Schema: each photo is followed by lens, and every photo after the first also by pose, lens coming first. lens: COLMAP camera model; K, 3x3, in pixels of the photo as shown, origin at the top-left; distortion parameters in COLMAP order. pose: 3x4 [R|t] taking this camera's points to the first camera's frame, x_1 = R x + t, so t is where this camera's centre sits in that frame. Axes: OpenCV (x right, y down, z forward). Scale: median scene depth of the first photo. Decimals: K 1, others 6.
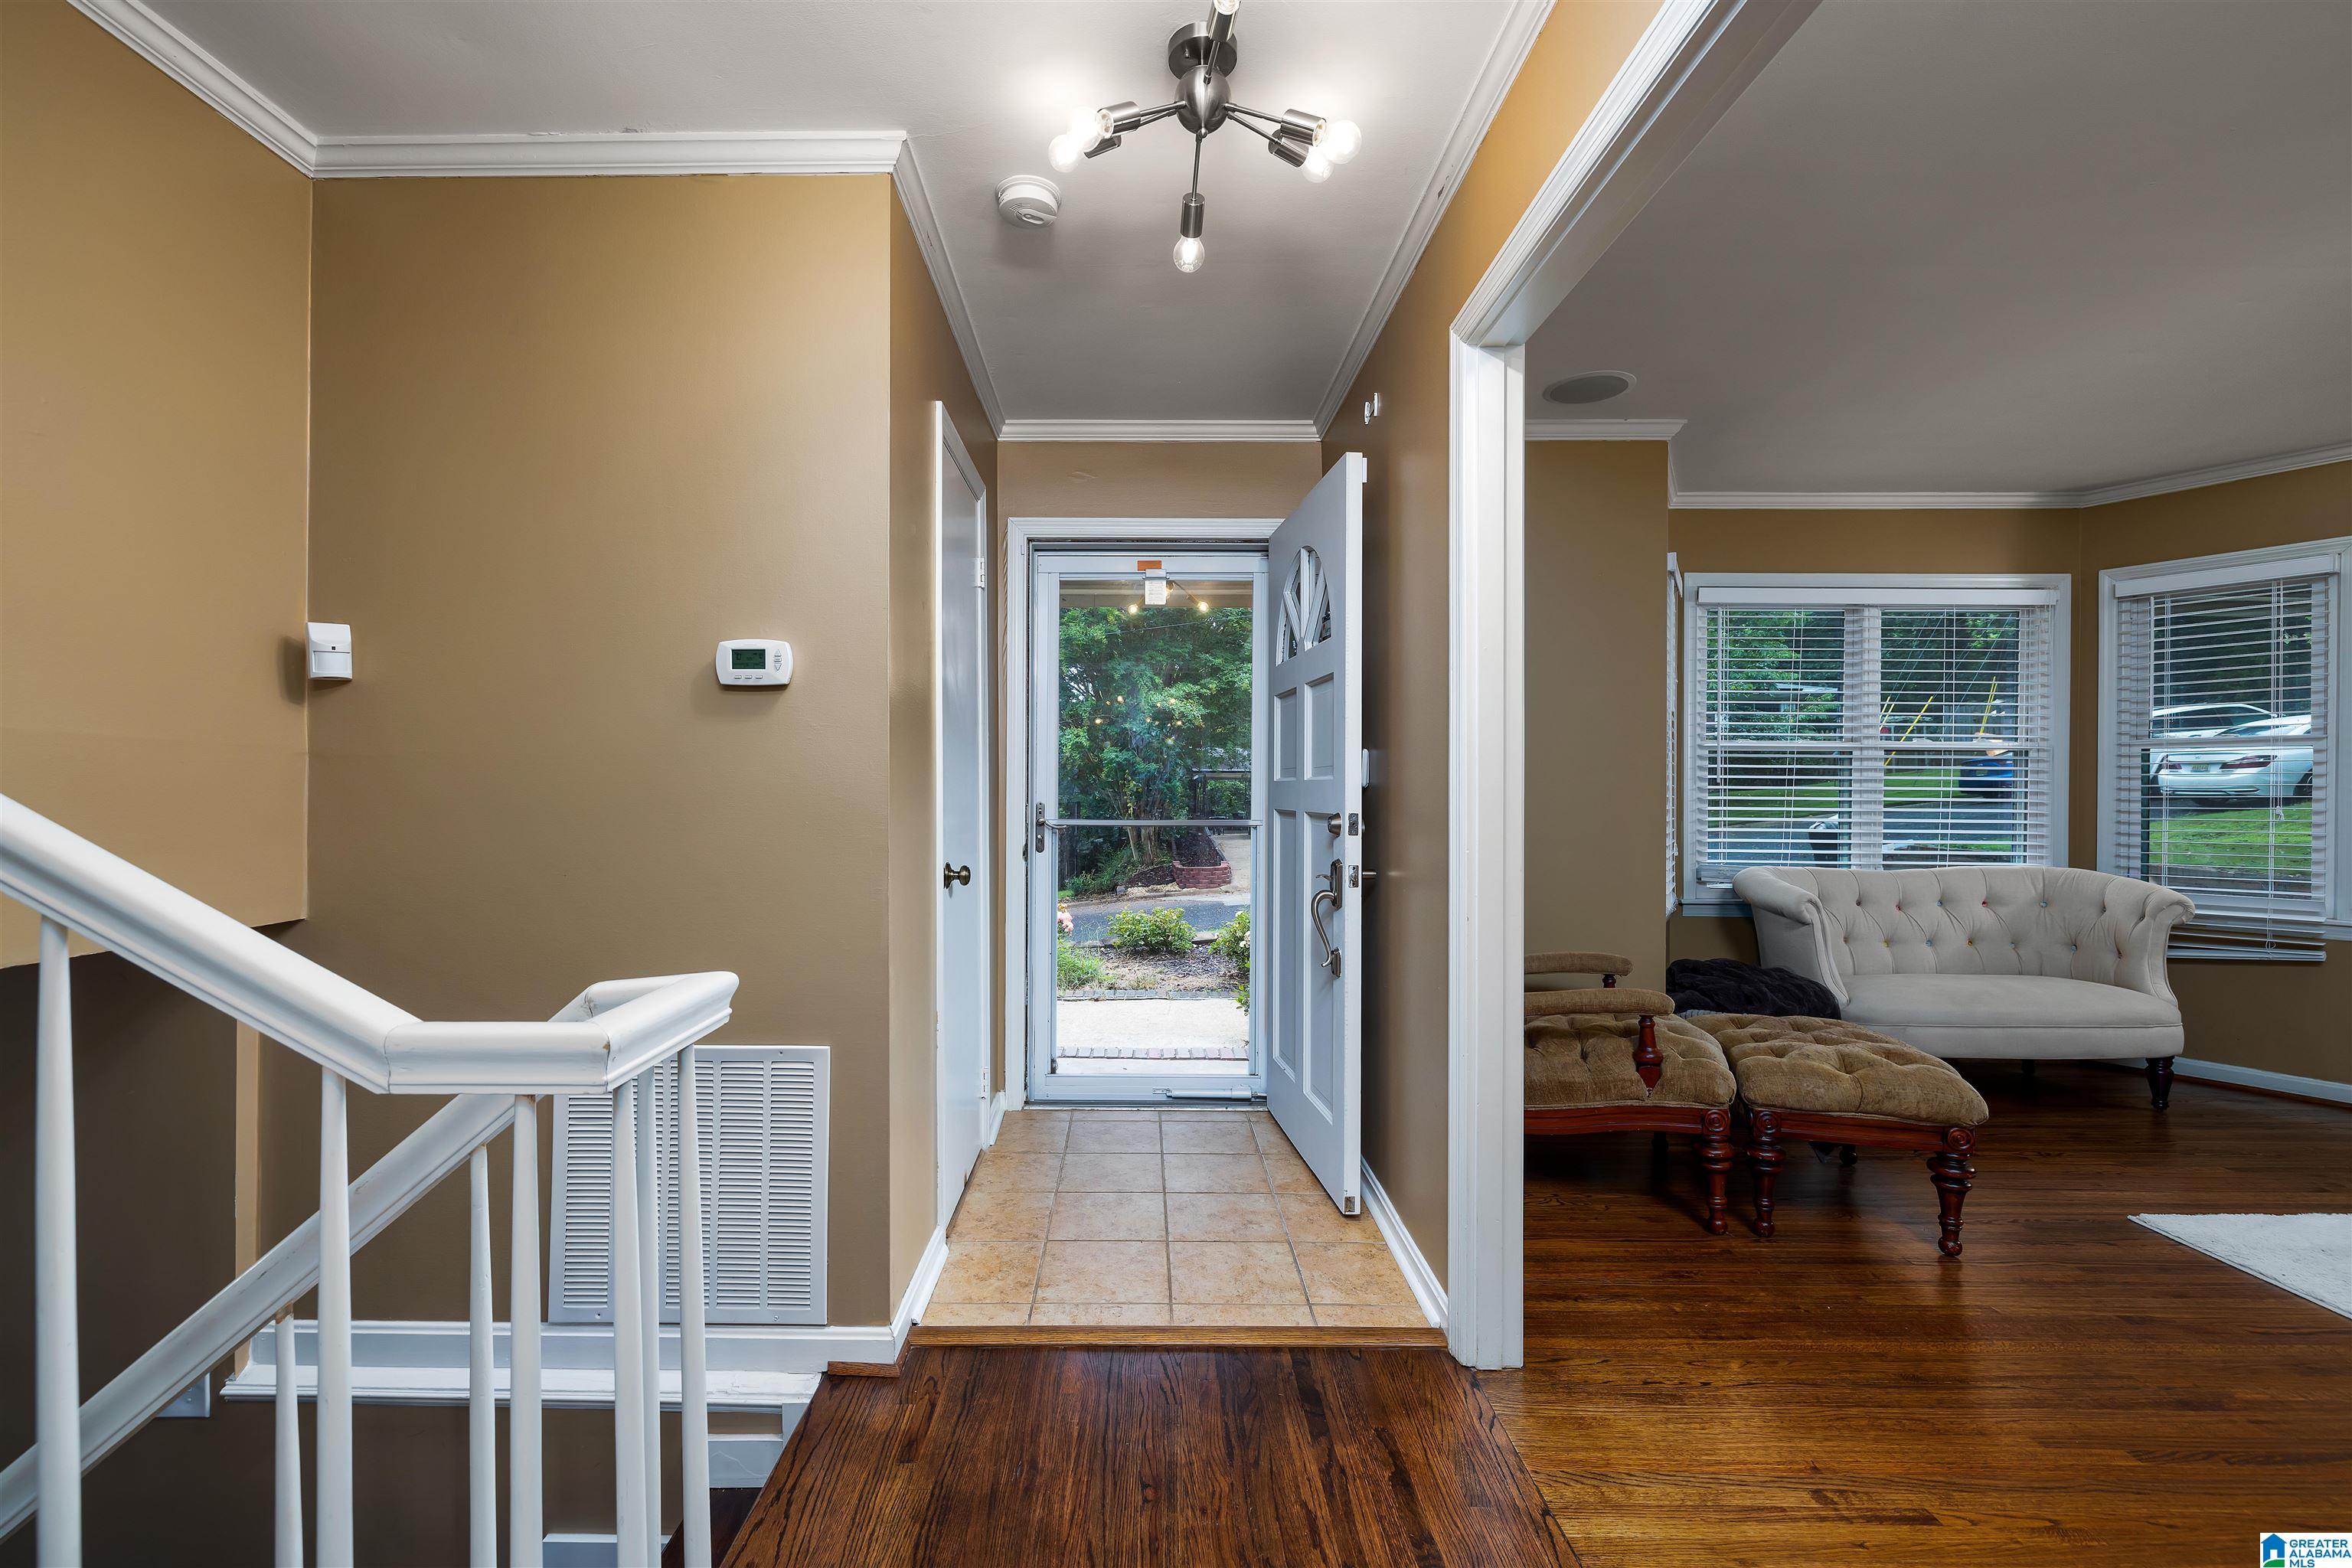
lens RADIAL K [[996.0, 0, 1153.6], [0, 996.0, 788.4], [0, 0, 1]] dist [0.000742, -0.000648]
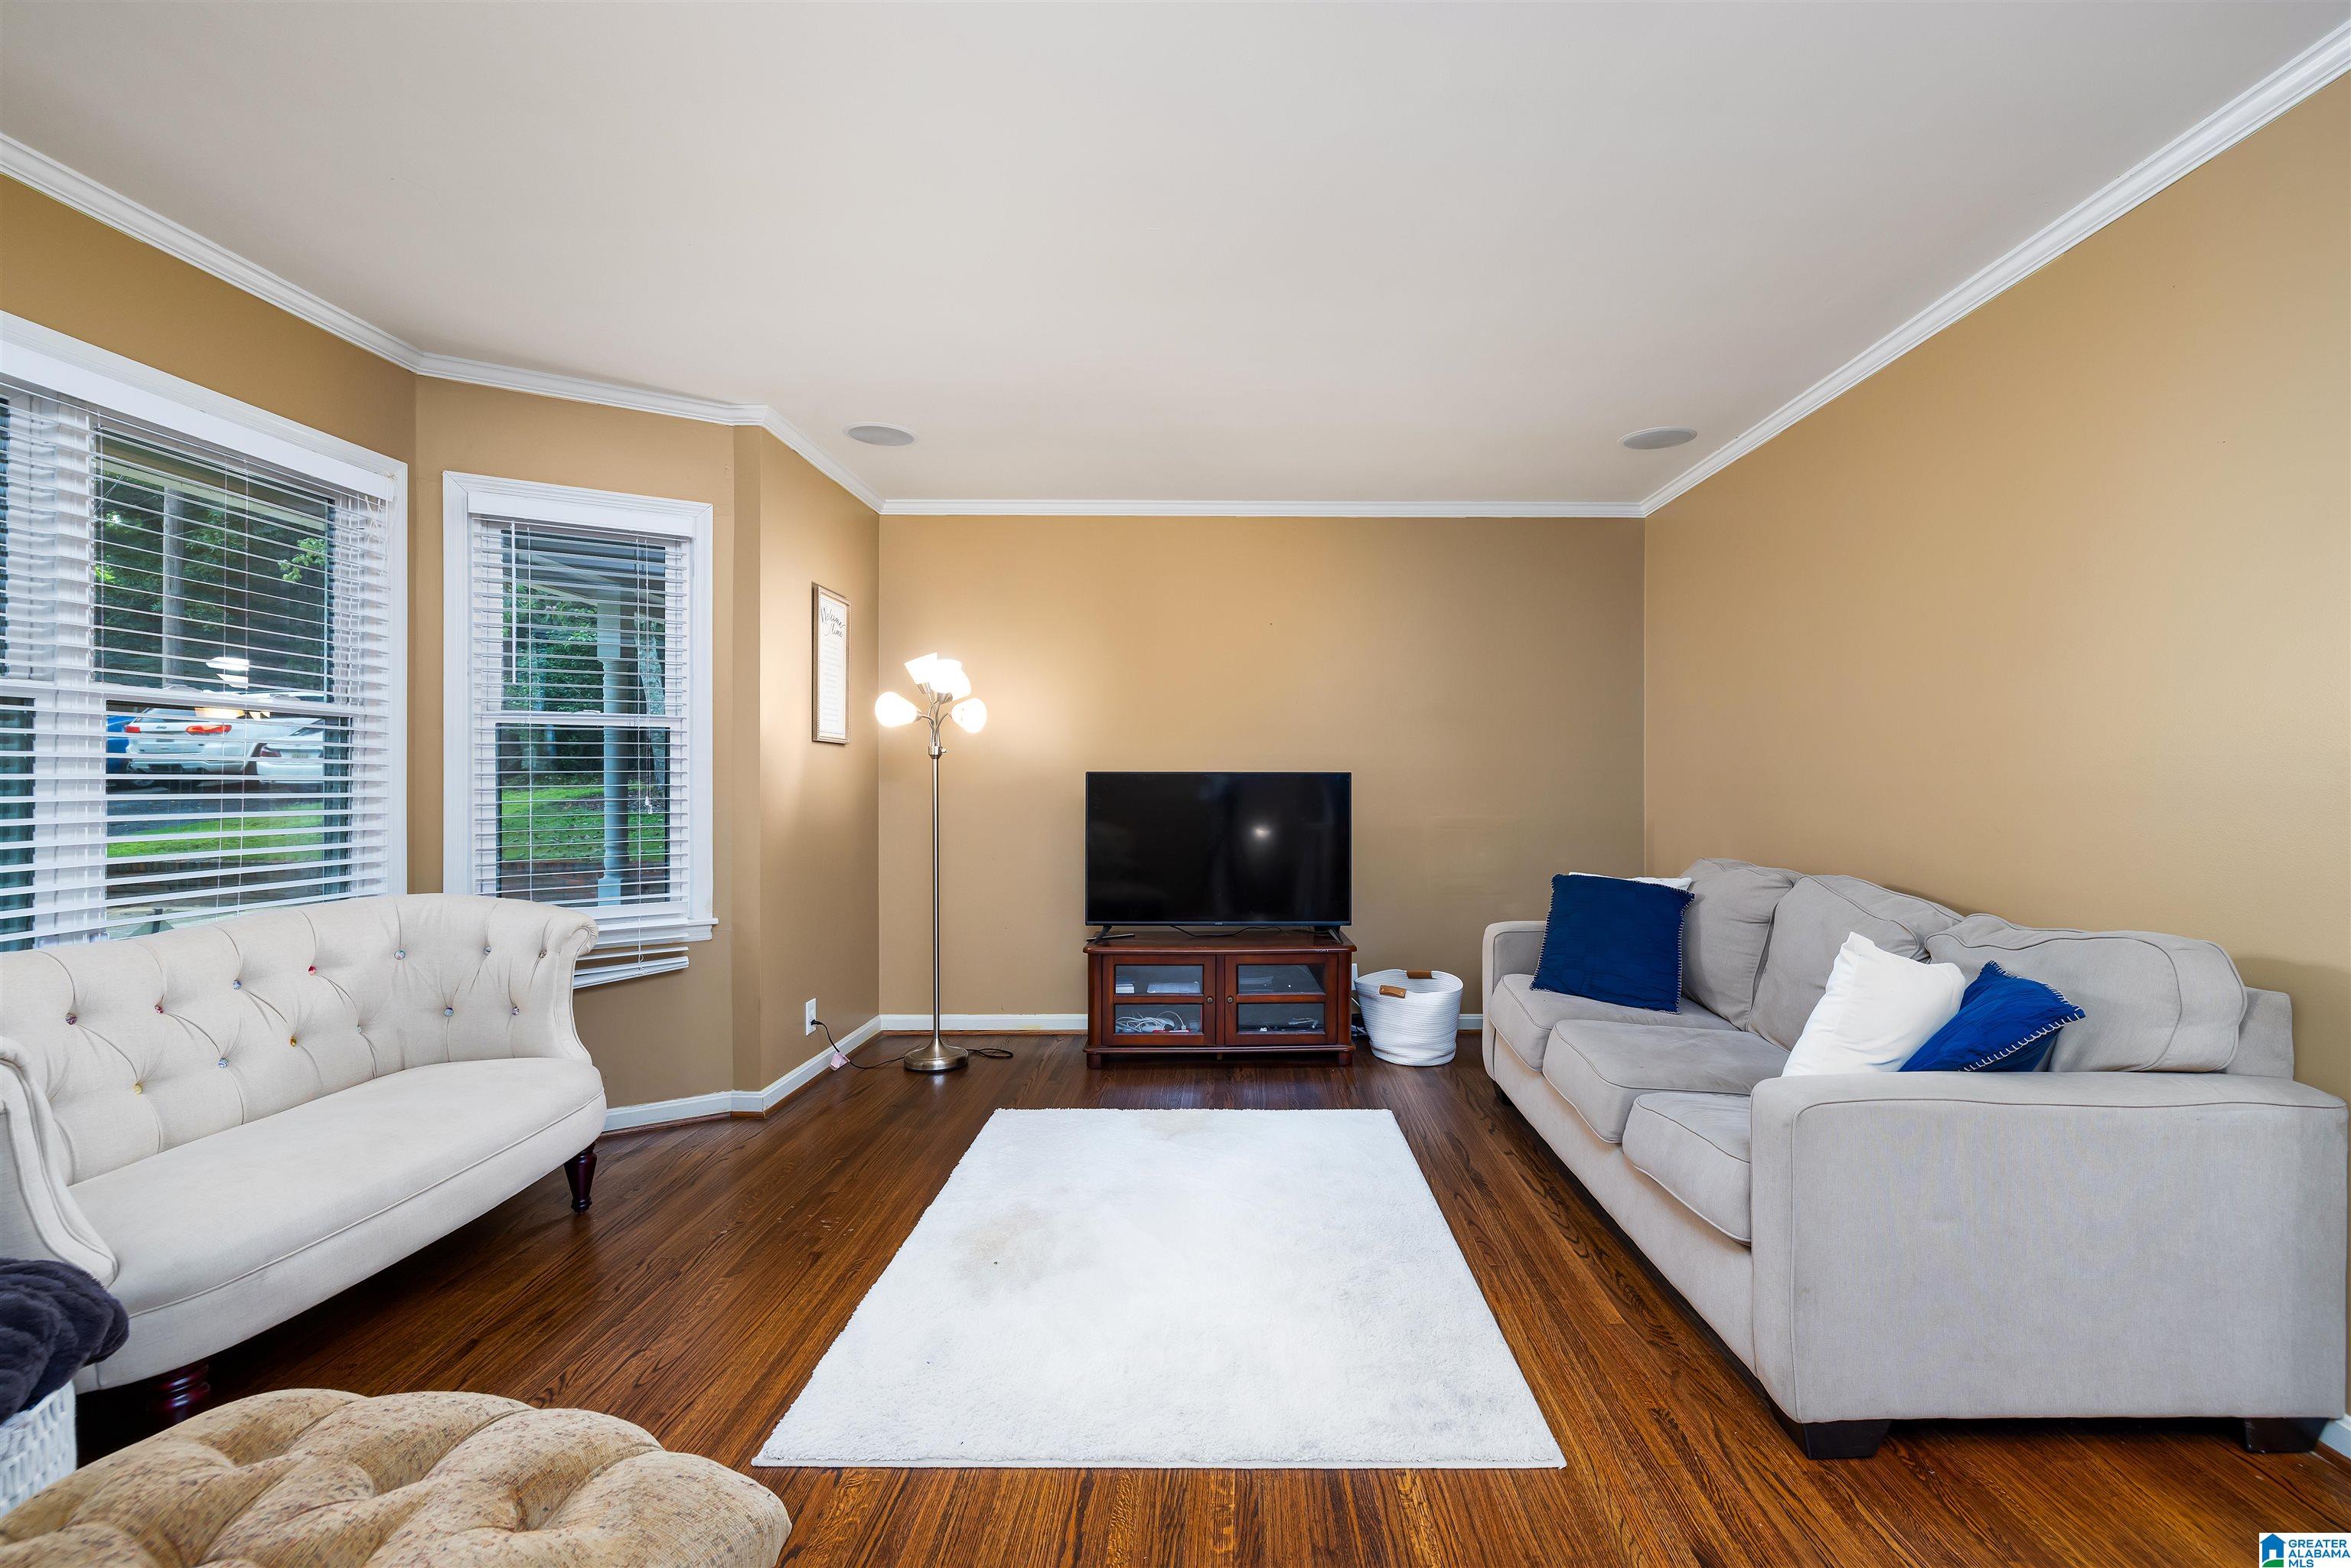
lens RADIAL K [[995.5, 0, 1173.9], [0, 995.5, 779.6], [0, 0, 1]] dist [0.000742, -0.000648]
pose [[-0.010205, -0.005503, 0.999933, 0.264087], [0.002418, 0.999982, 0.005528, -0.000083], [-0.999945, 0.002475, -0.010191, 0.552362]]
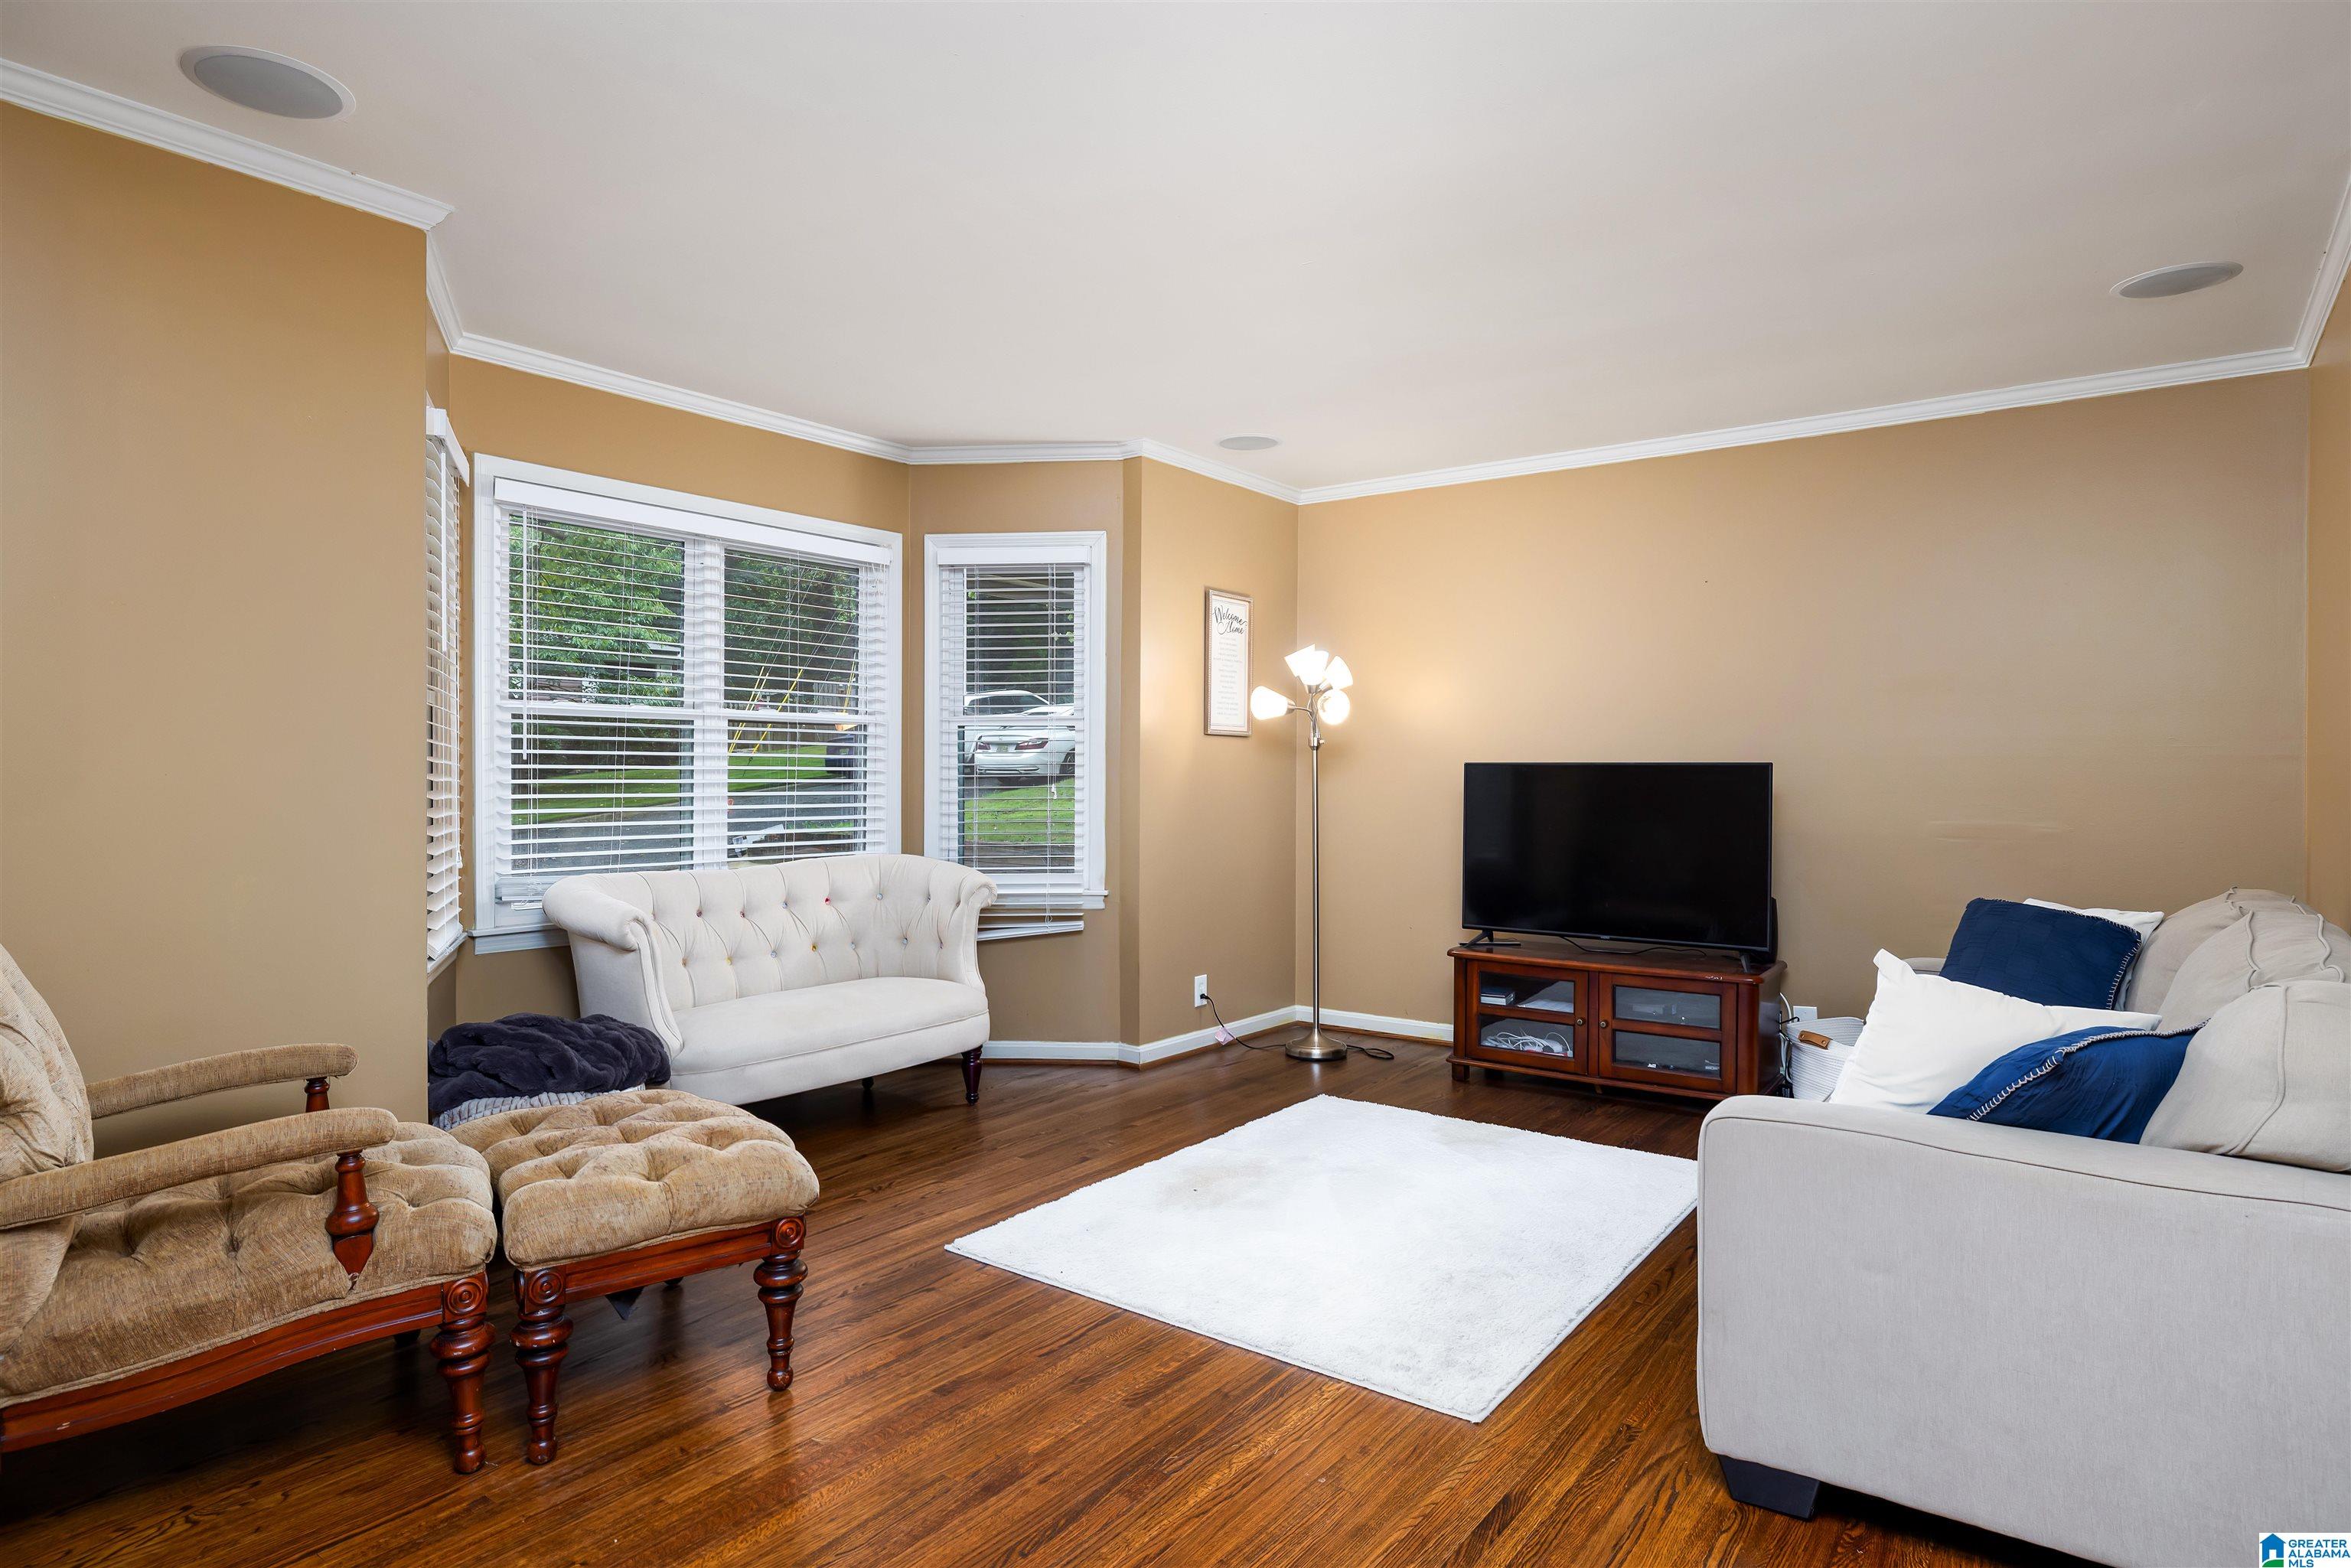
lens RADIAL K [[1283.4, 0, 1158.5], [0, 1283.4, 770.7], [0, 0, 1]] dist [-0.003509, -0.000643]
pose [[0.597440, -0.004422, 0.801902, 0.128921], [0.003448, 0.999990, 0.002946, 0.000740], [-0.801906, 0.001005, 0.597449, 0.118973]]
